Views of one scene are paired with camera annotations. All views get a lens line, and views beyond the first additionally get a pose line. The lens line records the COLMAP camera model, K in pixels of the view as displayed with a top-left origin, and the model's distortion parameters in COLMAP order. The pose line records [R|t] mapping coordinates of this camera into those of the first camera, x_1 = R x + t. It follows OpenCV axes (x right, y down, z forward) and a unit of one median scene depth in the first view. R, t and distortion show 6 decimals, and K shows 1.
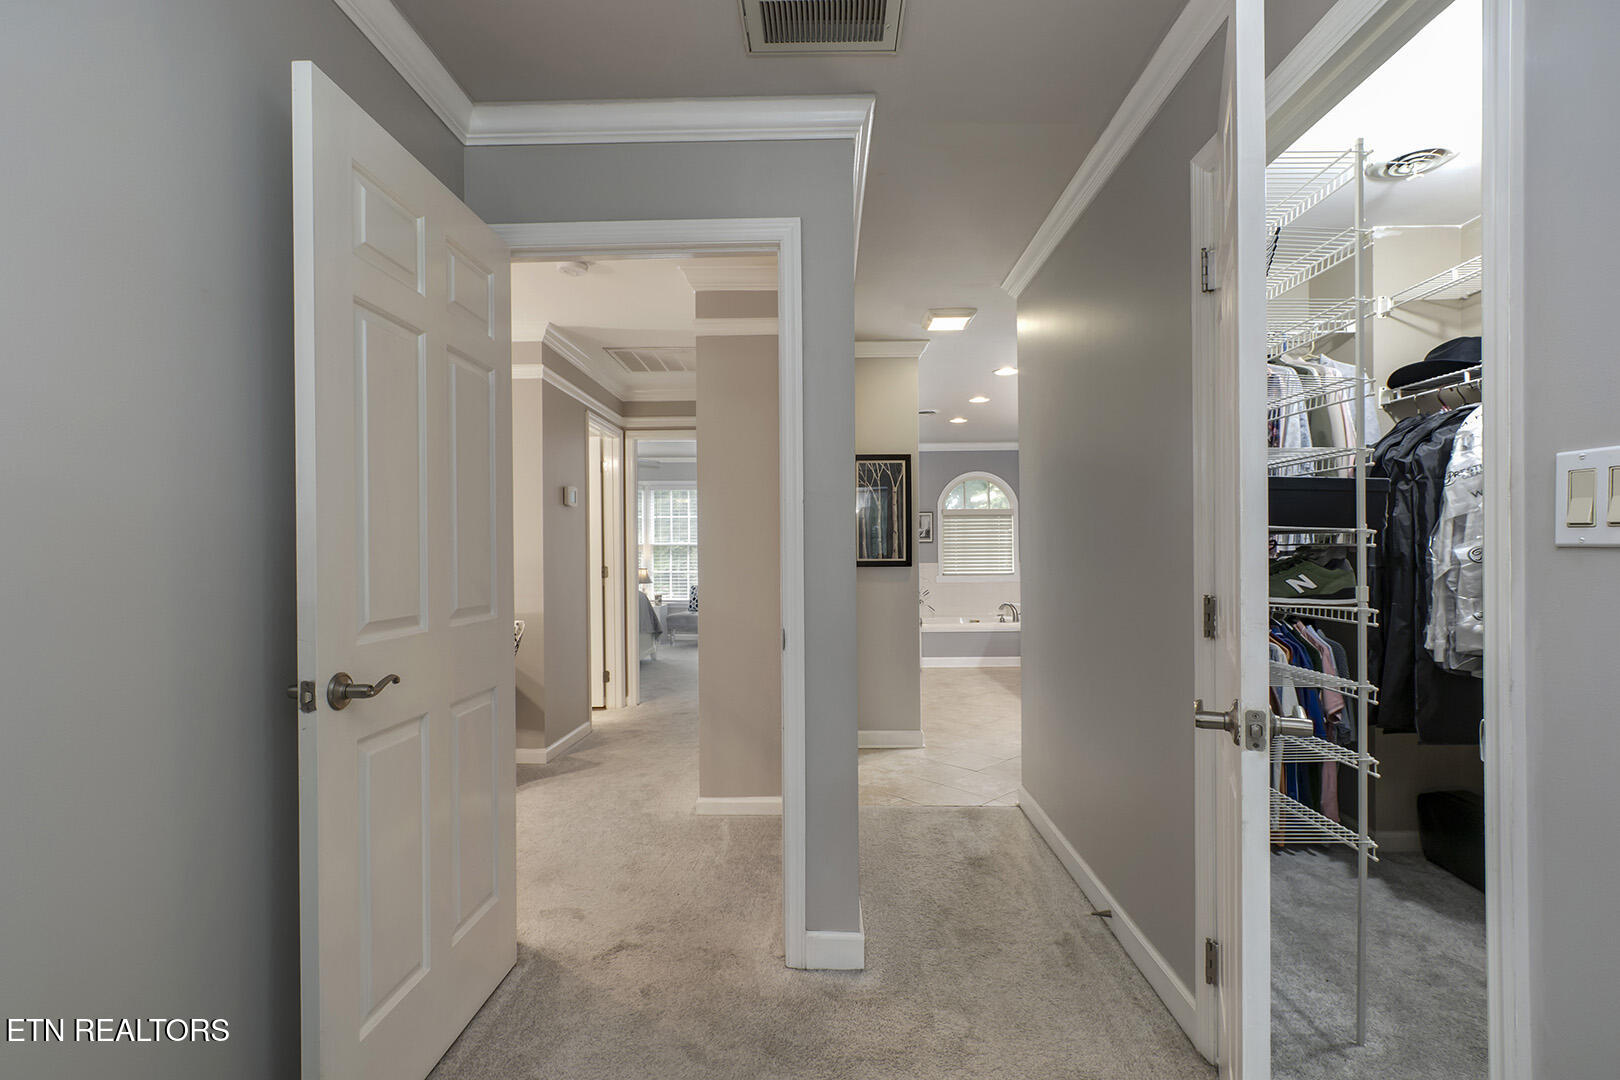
lens RADIAL K [[756.8, 0, 809.2], [0, 756.8, 549.2], [0, 0, 1]] dist [-0.024895, 0.005195]
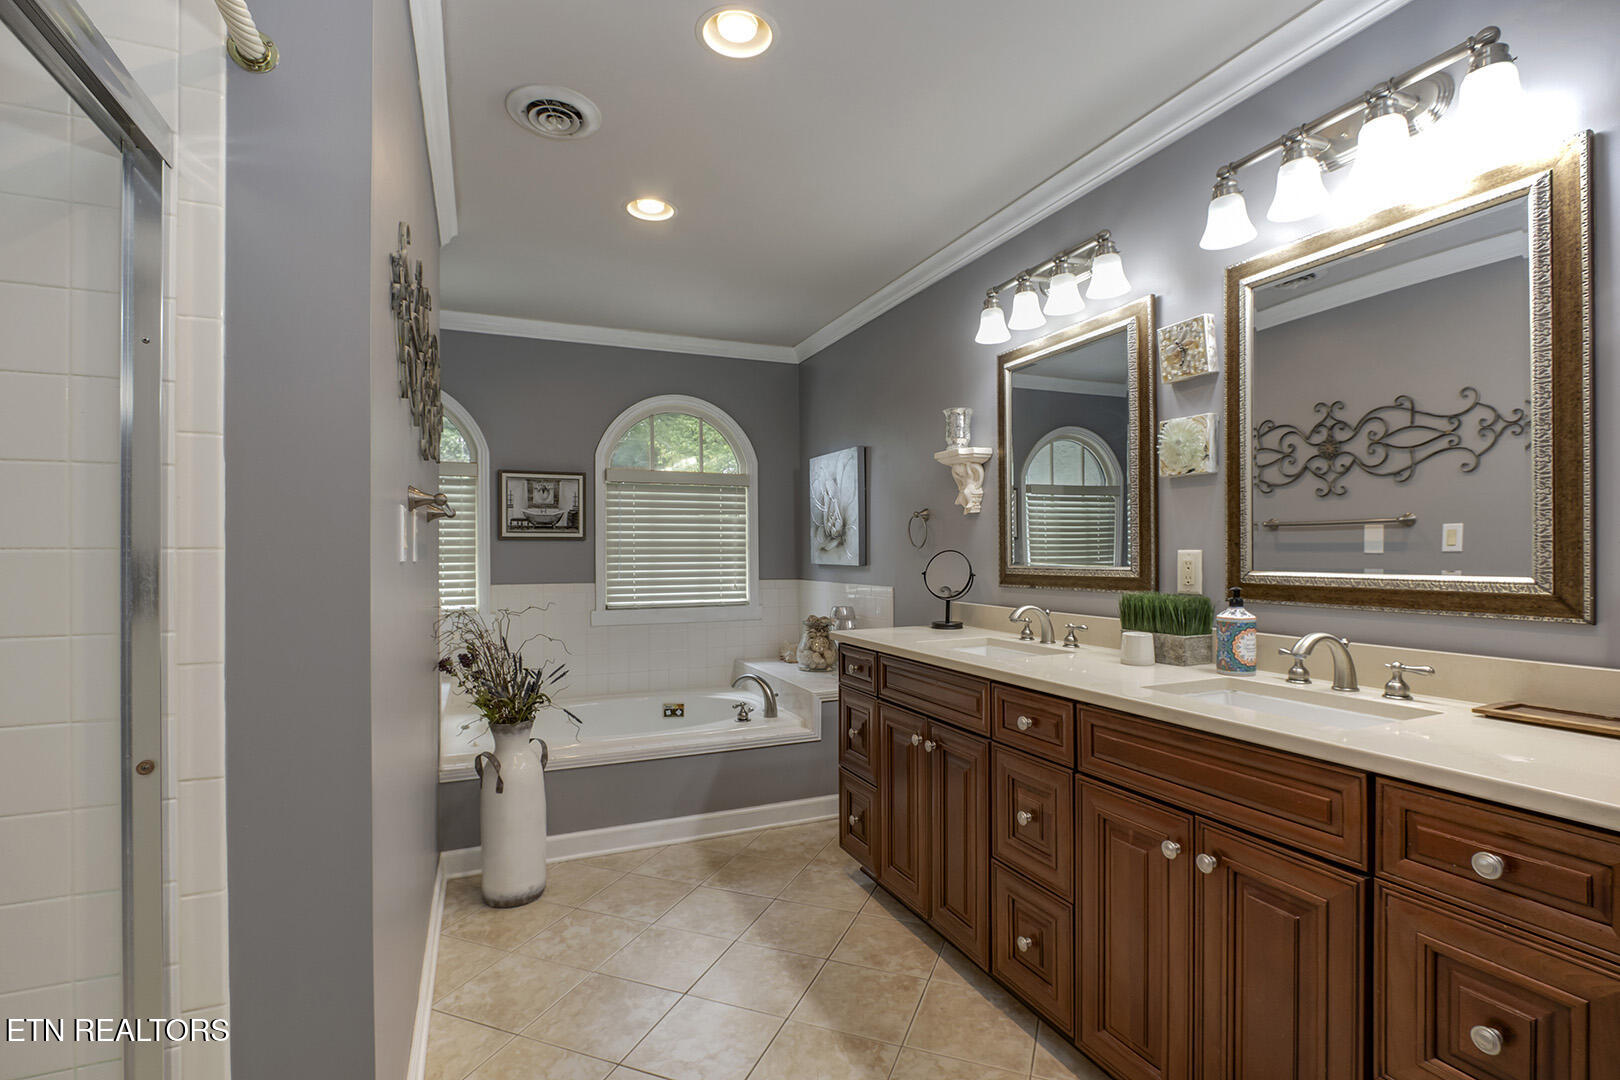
lens RADIAL K [[756.8, 0, 814.3], [0, 756.8, 540.7], [0, 0, 1]] dist [-0.024895, 0.005195]
pose [[0.905557, 0.007502, 0.424159, 0.094951], [-0.007315, 0.999971, -0.002069, -0.008135], [-0.424162, -0.001230, 0.905586, 0.520955]]
